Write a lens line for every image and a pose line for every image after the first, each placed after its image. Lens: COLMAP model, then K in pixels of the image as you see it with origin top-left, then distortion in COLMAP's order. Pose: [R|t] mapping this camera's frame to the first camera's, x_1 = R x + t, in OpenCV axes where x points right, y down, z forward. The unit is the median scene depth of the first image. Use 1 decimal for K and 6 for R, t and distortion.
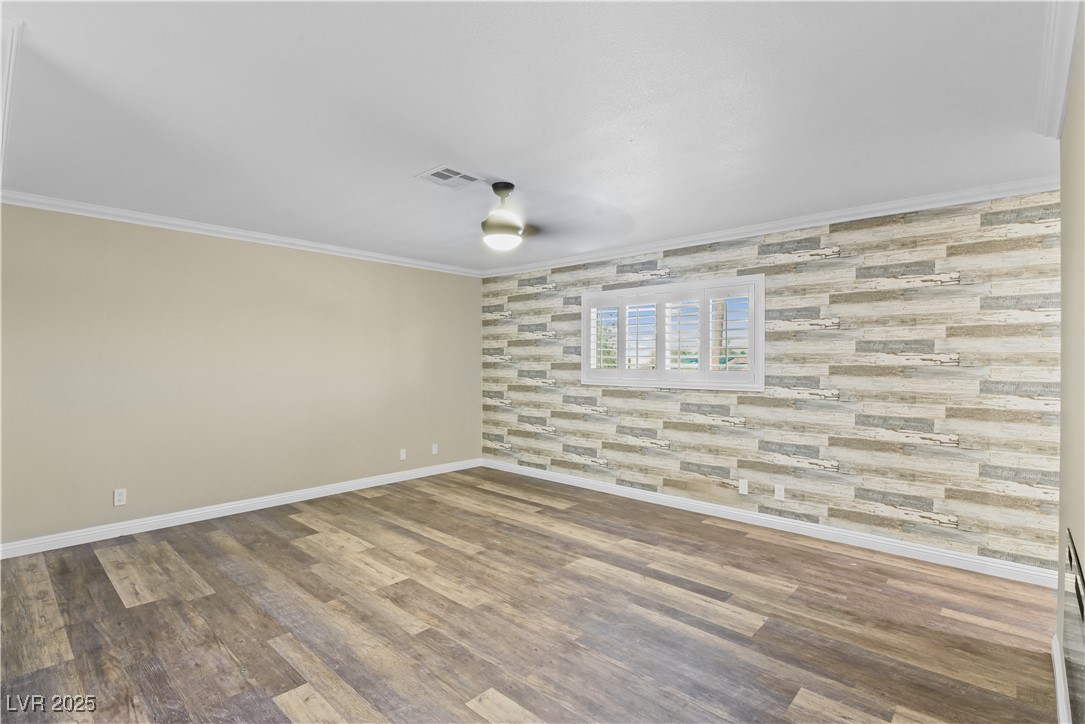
lens RADIAL K [[514.1, 0, 542.5], [0, 514.1, 362.0], [0, 0, 1]] dist [0.002930, -0.000048]
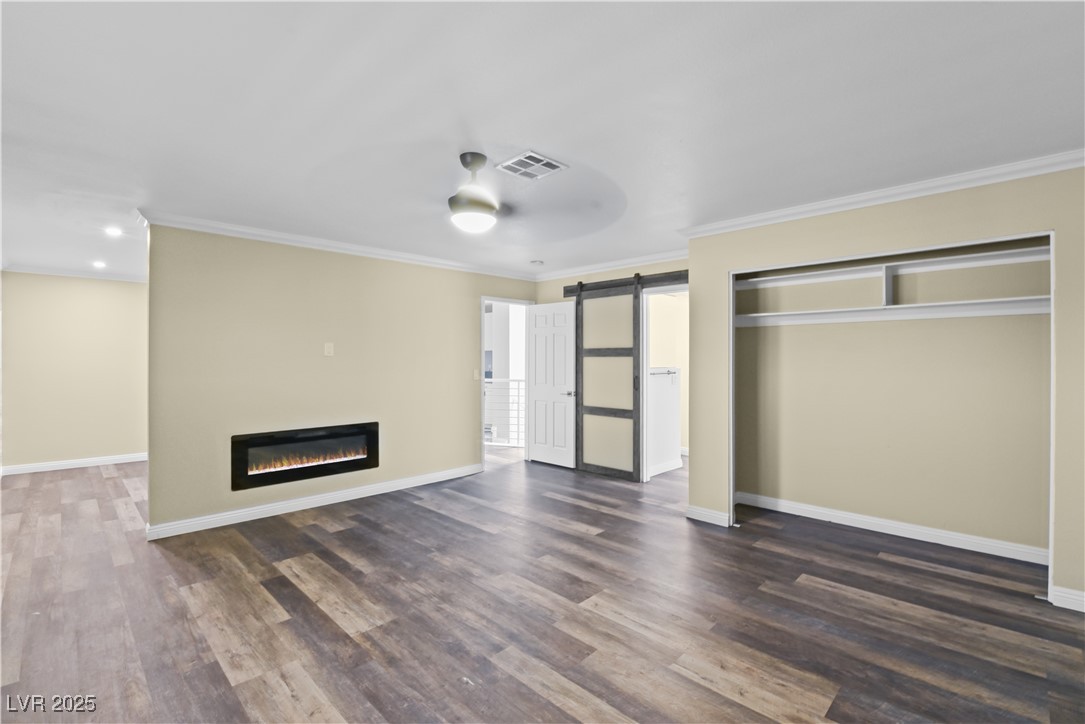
lens RADIAL K [[482.1, 0, 543.3], [0, 482.1, 357.3], [0, 0, 1]] dist [-0.009724, -0.000980]
pose [[-0.999242, -0.001116, 0.038920, -0.181184], [-0.000955, 0.999991, 0.004163, -0.009637], [-0.038924, 0.004123, -0.999234, 1.441824]]
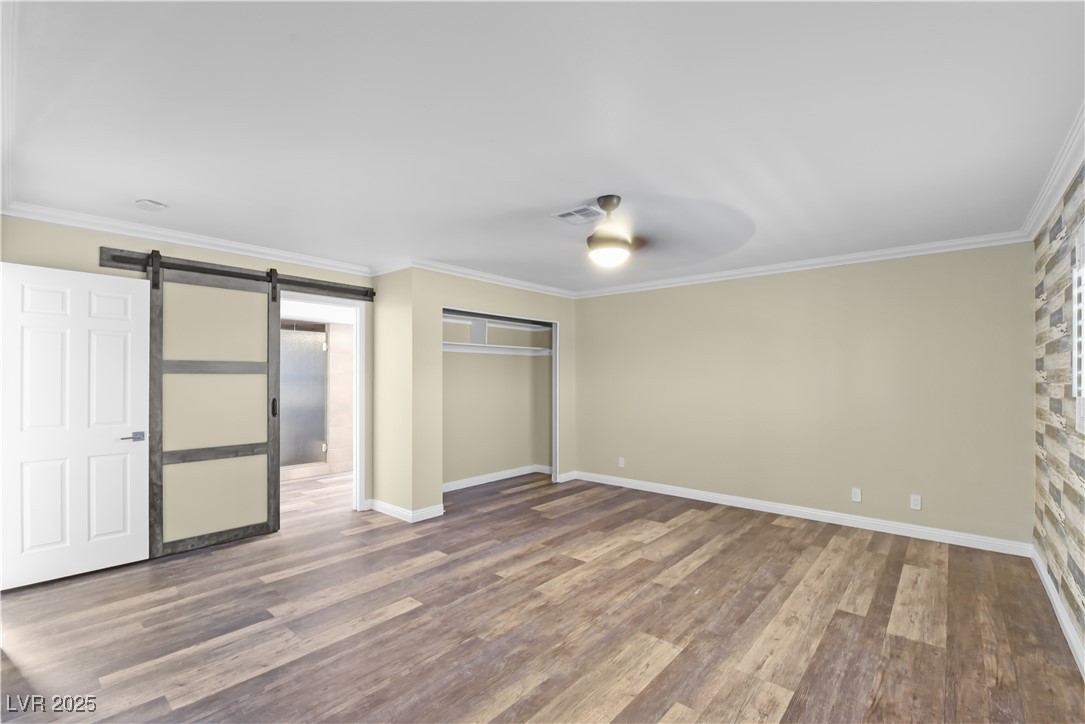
lens RADIAL K [[477.6, 0, 543.0], [0, 477.6, 376.5], [0, 0, 1]] dist [-0.012363, -0.000189]
pose [[0.026263, -0.001753, -0.999654, 0.655207], [-0.007236, 0.999972, -0.001944, -0.002988], [0.999629, 0.007285, 0.026250, 0.681657]]
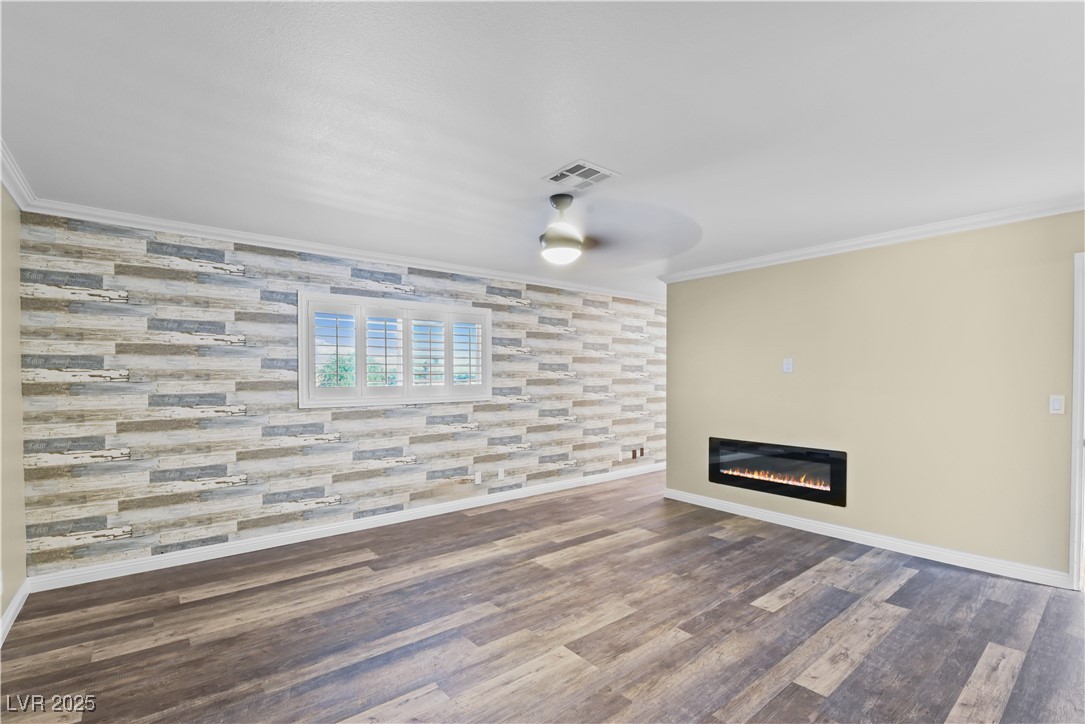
lens RADIAL K [[490.1, 0, 538.7], [0, 490.1, 381.6], [0, 0, 1]] dist [-0.015565, -0.000729]
pose [[0.149986, -0.015750, 0.988563, -0.800253], [0.008036, 0.999859, 0.014711, -0.006348], [-0.988655, 0.005737, 0.150091, 0.722946]]
